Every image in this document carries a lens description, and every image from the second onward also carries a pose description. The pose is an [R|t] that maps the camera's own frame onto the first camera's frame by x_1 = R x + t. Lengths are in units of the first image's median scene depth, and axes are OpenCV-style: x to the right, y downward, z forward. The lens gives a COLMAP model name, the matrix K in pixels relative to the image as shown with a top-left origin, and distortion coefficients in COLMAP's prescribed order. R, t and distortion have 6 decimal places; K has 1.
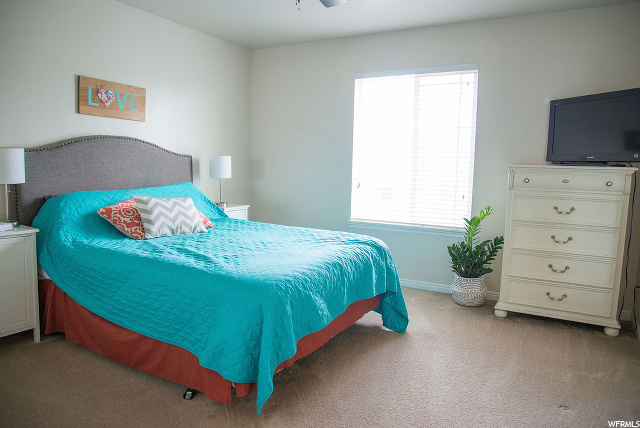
lens RADIAL K [[459.7, 0, 317.0], [0, 459.7, 214.8], [0, 0, 1]] dist [-0.042819, 0.001921]
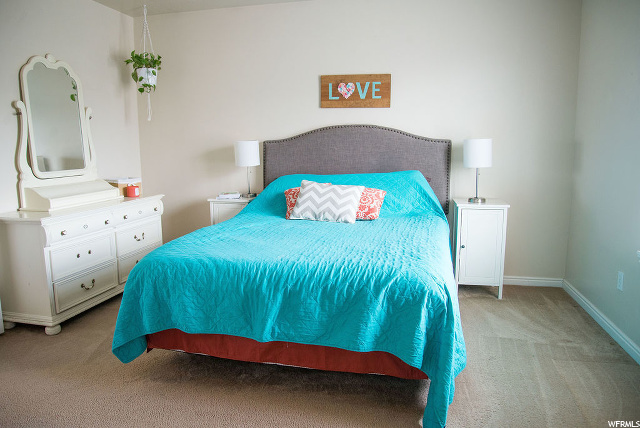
lens RADIAL K [[459.7, 0, 318.7], [0, 459.7, 214.5], [0, 0, 1]] dist [-0.042819, 0.001921]
pose [[0.300364, 0.115111, -0.946853, 0.614478], [-0.092642, 0.991518, 0.091153, -0.057841], [0.949315, 0.060339, 0.308481, 0.636096]]
